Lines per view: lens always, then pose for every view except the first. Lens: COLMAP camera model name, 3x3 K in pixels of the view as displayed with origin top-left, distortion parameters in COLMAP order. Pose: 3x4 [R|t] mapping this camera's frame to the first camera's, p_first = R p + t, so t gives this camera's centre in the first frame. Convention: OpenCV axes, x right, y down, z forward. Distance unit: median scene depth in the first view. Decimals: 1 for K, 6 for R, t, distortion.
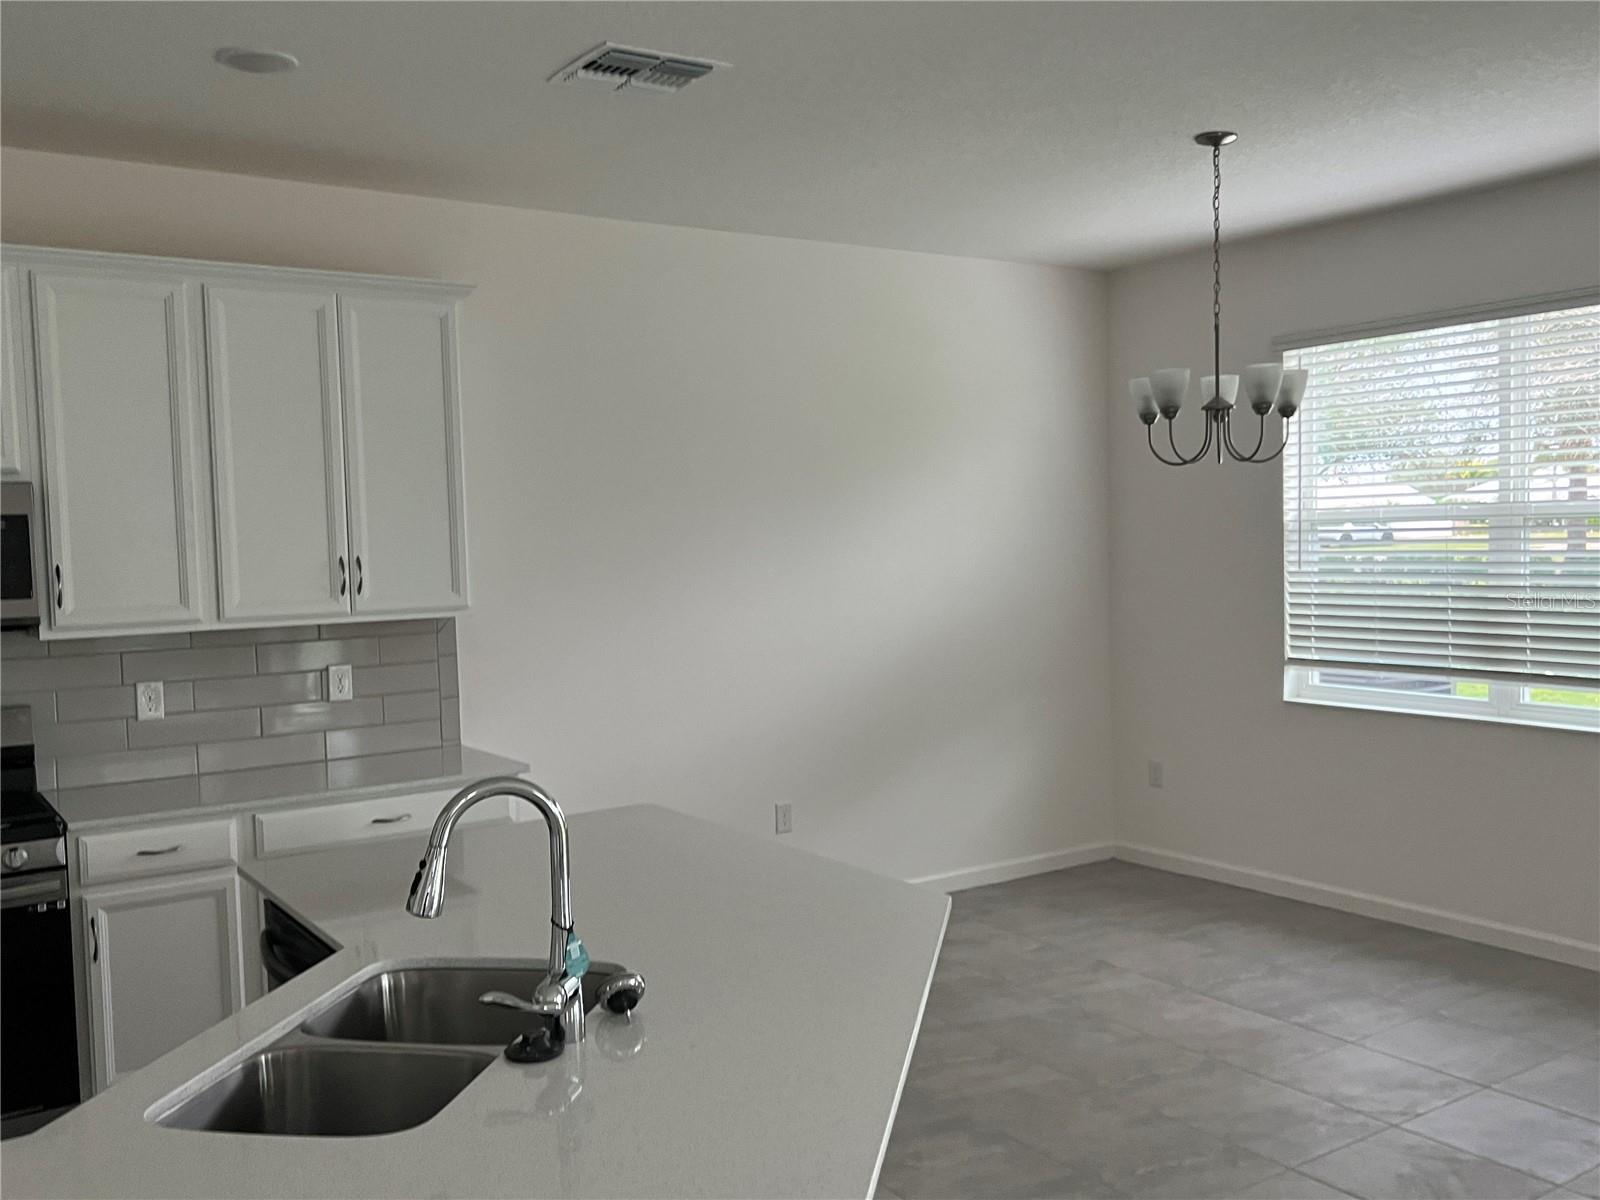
lens RADIAL K [[1431.8, 0, 790.3], [0, 1431.8, 610.6], [0, 0, 1]] dist [0.057126, -0.015907]
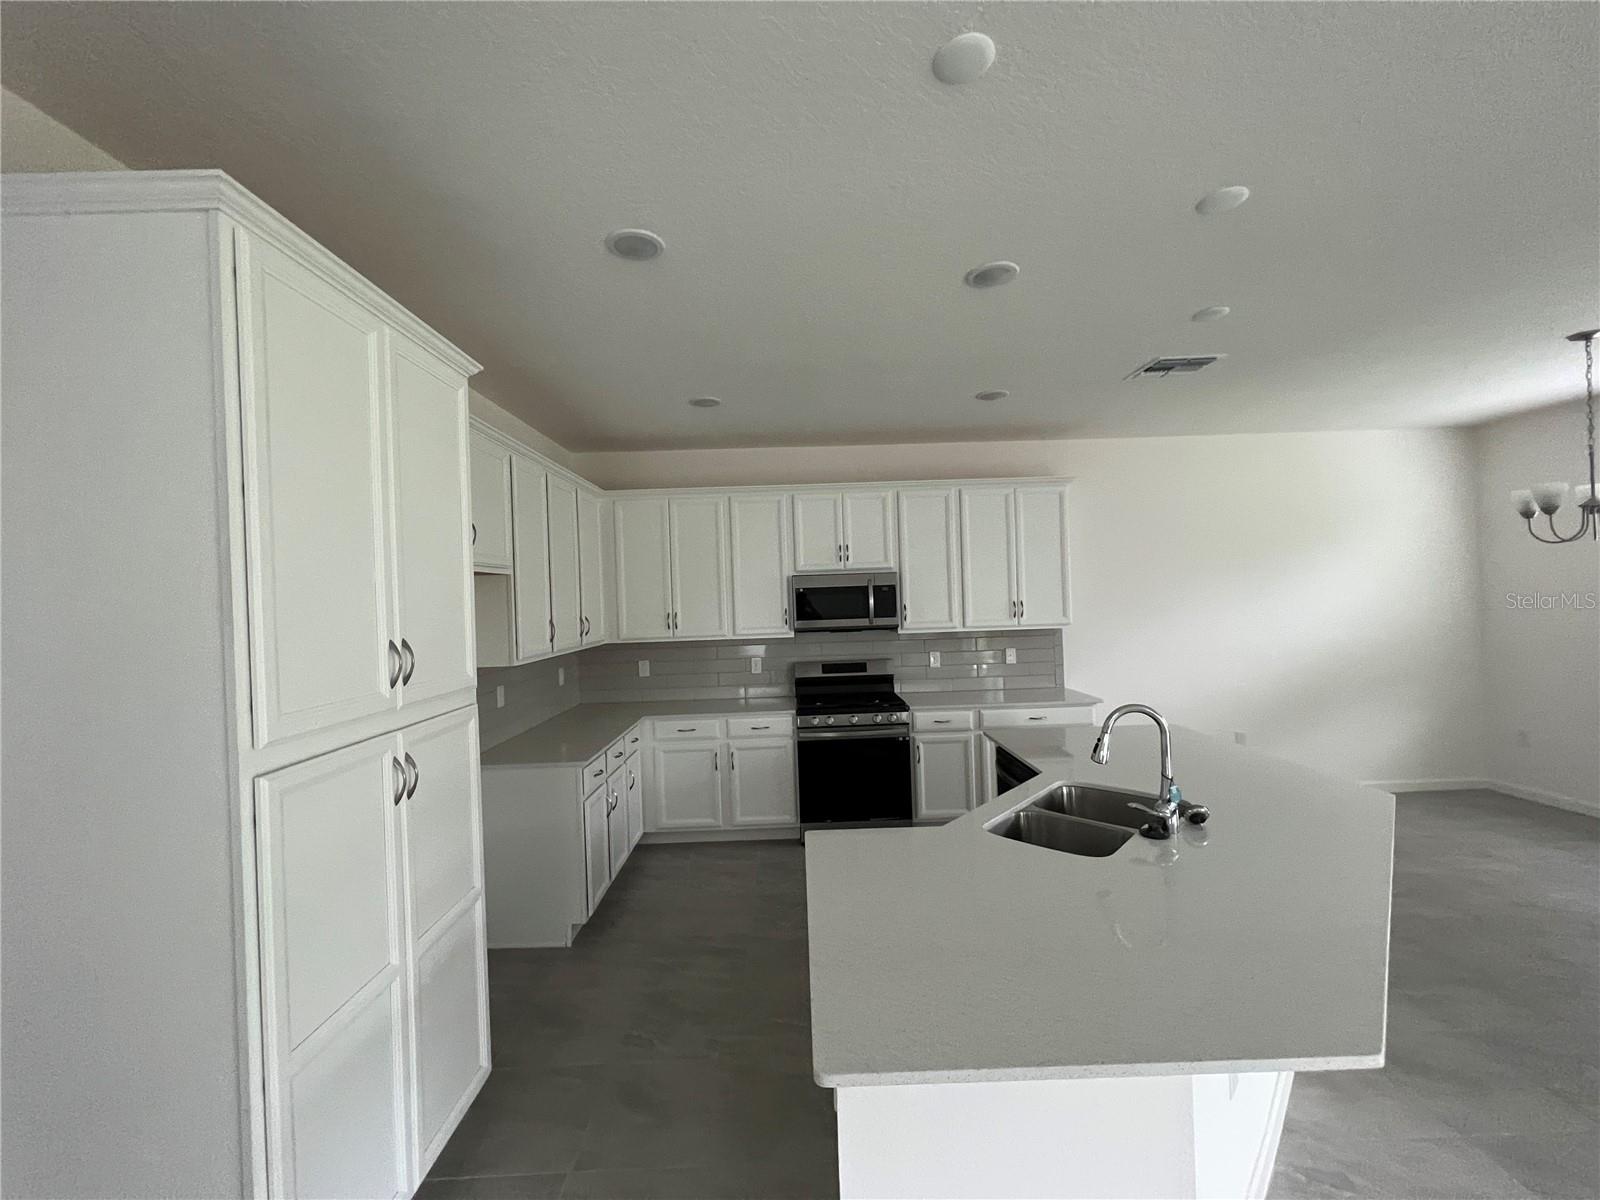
lens RADIAL K [[641.0, 0, 799.7], [0, 641.0, 598.0], [0, 0, 1]] dist [0.001012, -0.000071]
pose [[0.836232, -0.002144, -0.548372, -0.042265], [-0.019646, 0.999233, -0.033865, -0.000874], [0.548024, 0.039092, 0.835548, -0.043524]]
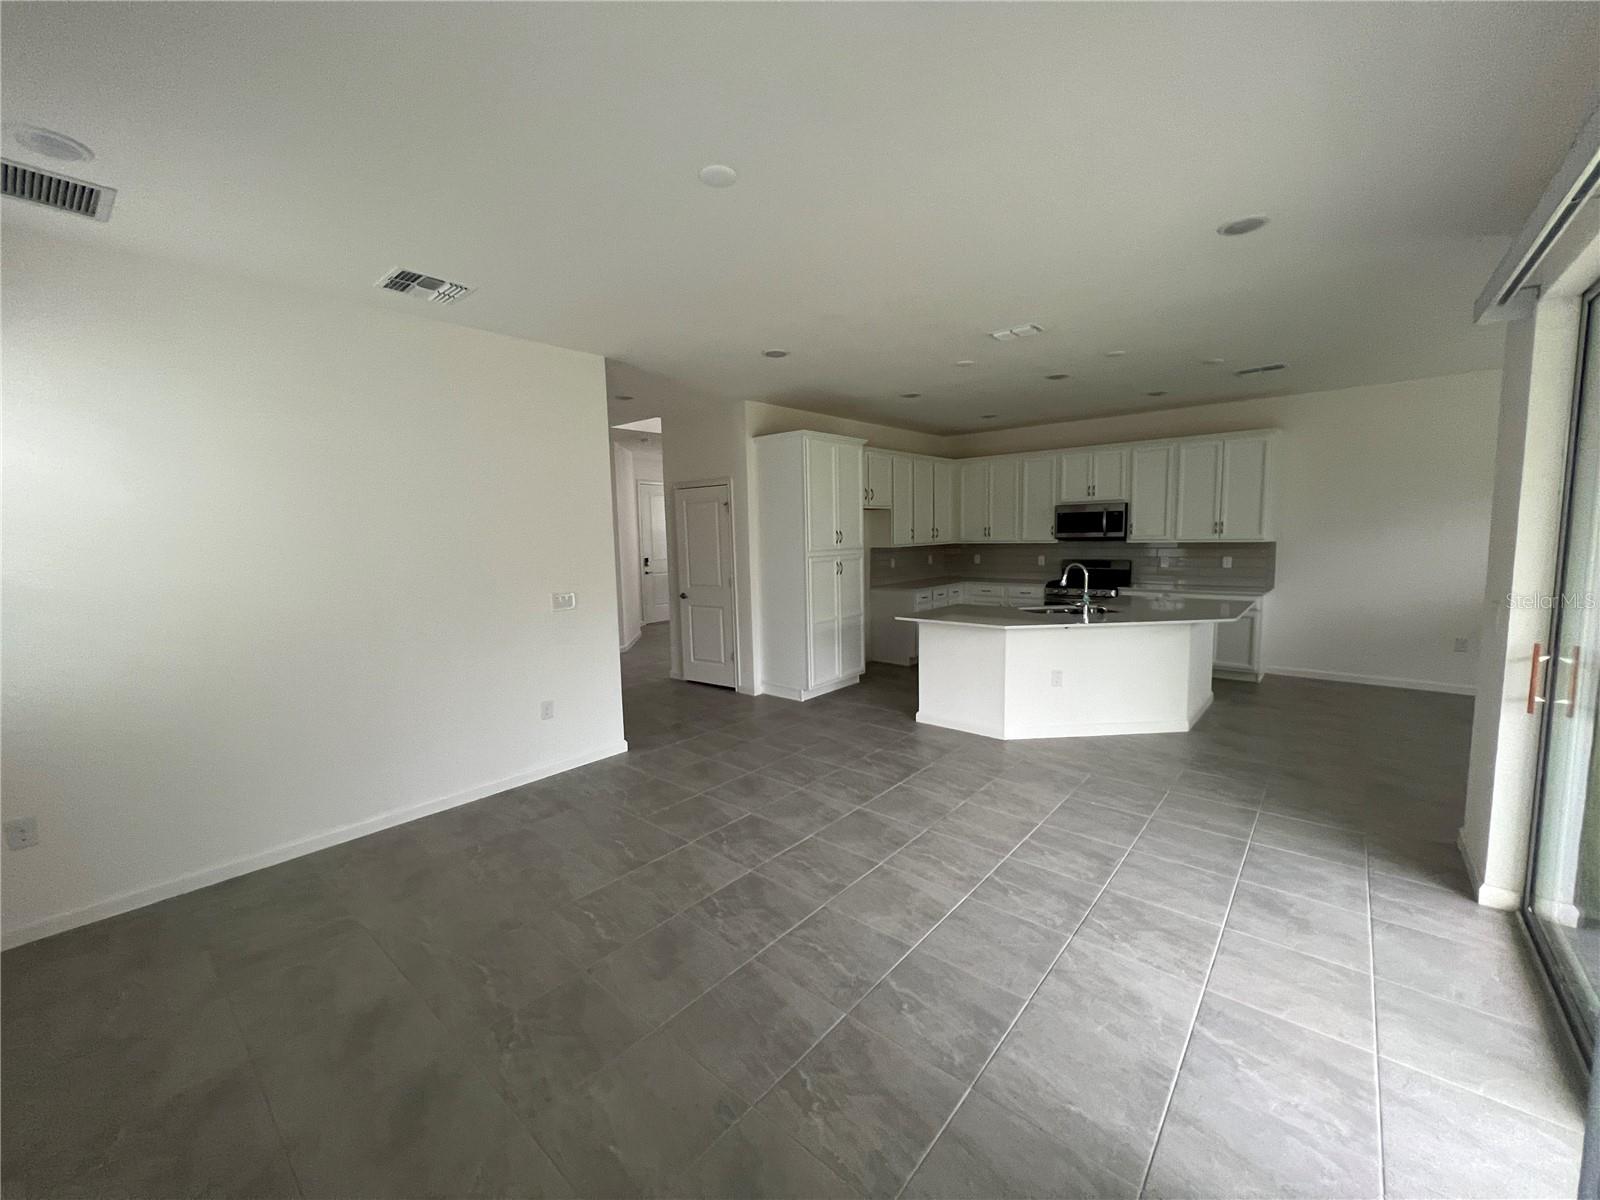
lens RADIAL K [[641.0, 0, 799.9], [0, 641.0, 600.5], [0, 0, 1]] dist [0.001012, -0.000071]
pose [[0.267496, 0.123800, -0.955573, 0.940738], [-0.039750, 0.992285, 0.117429, 0.006985], [0.962739, 0.006572, 0.270353, -0.329337]]
